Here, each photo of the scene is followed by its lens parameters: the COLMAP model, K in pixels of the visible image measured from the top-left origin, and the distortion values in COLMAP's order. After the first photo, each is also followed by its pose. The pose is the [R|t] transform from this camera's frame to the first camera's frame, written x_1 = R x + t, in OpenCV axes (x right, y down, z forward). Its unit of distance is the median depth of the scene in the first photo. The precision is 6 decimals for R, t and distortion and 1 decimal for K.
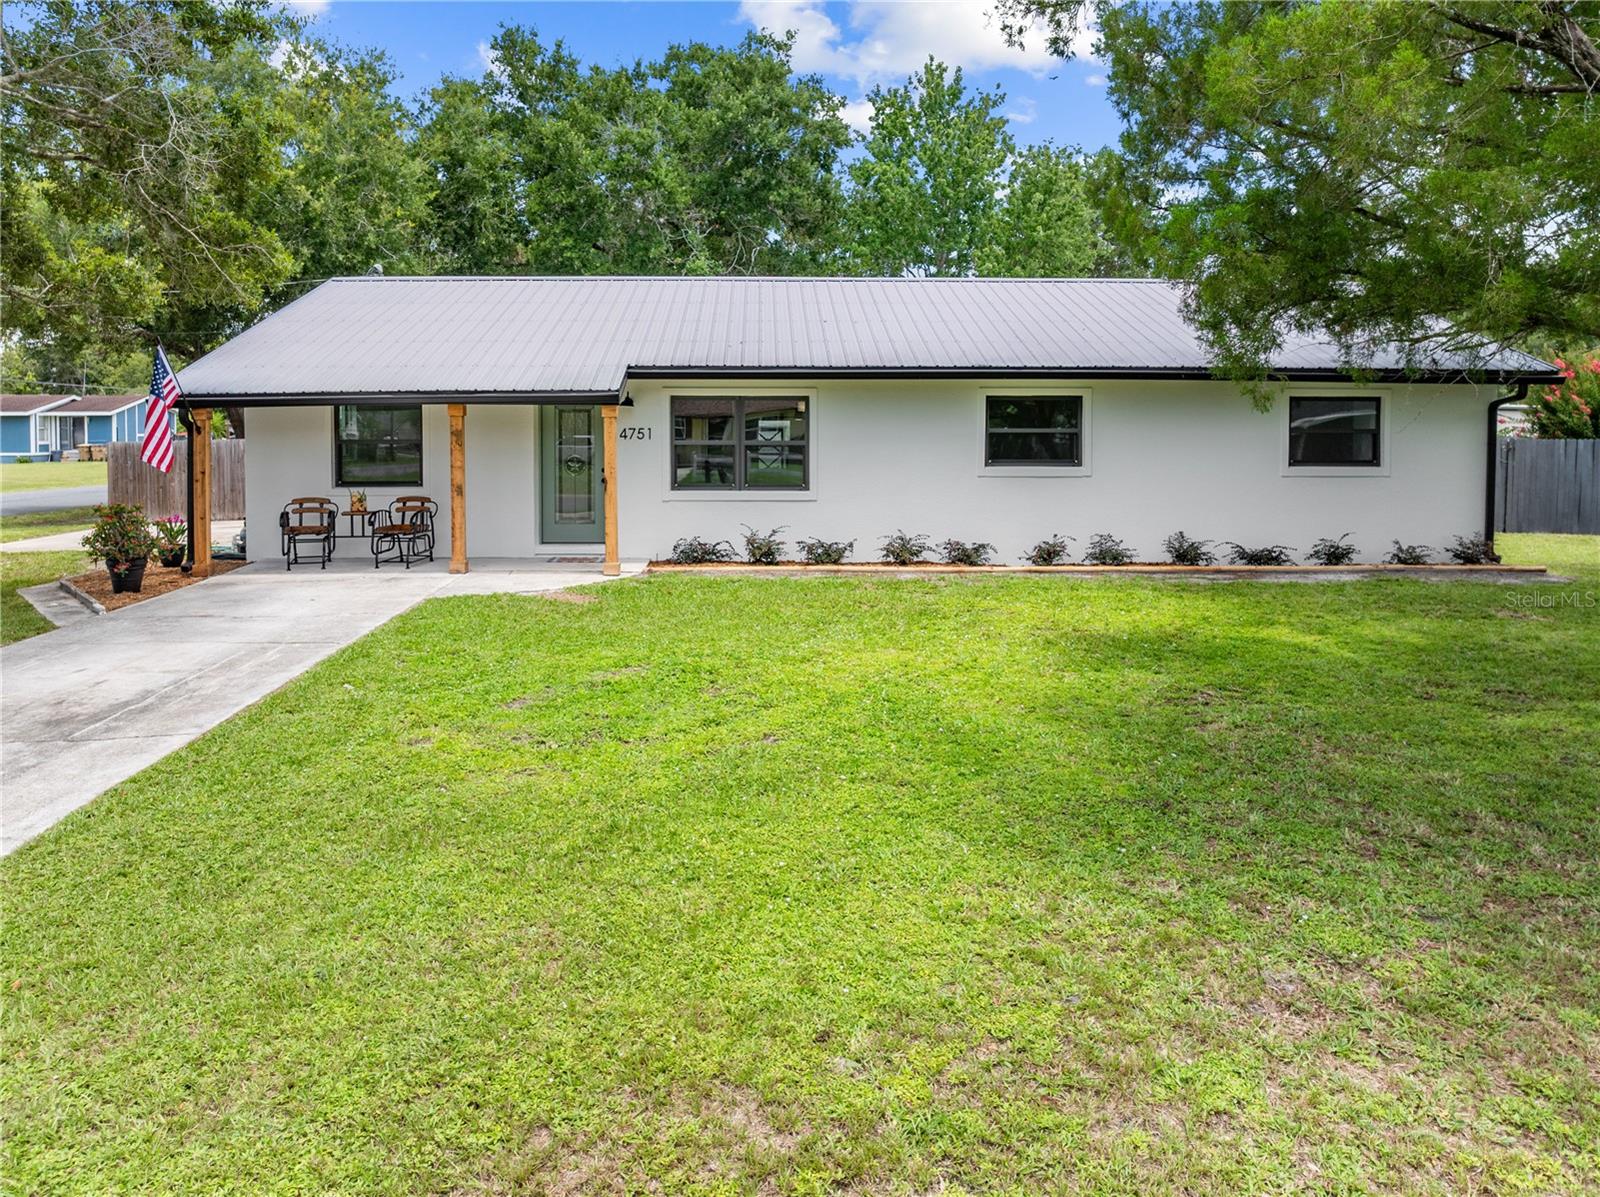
lens RADIAL K [[1129.4, 0, 800.0], [0, 1129.4, 598.5], [0, 0, 1]] dist [-0.005894, 0.000667]
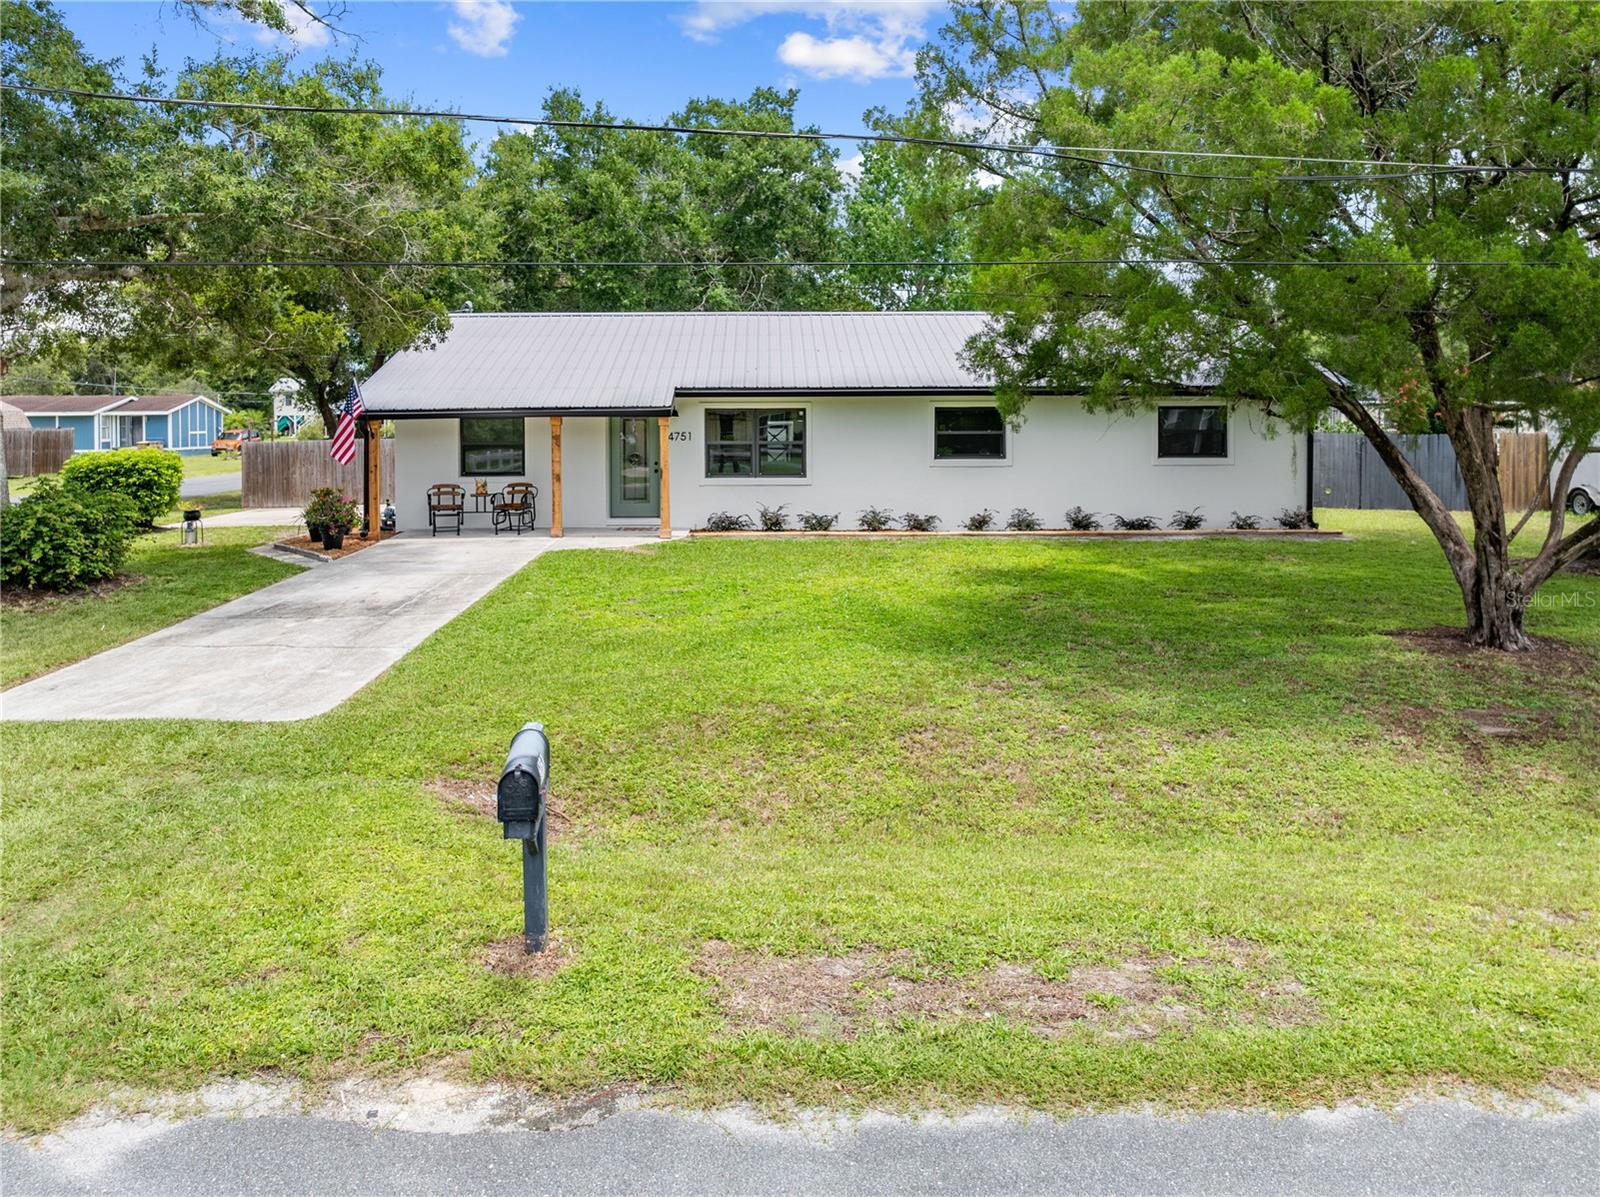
lens RADIAL K [[1103.2, 0, 793.9], [0, 1103.2, 637.0], [0, 0, 1]] dist [-0.000170, -0.001093]
pose [[0.999935, -0.003241, -0.010961, 0.007196], [0.003714, 0.999050, 0.043424, 0.039816], [0.010810, -0.043462, 0.998997, -0.347836]]
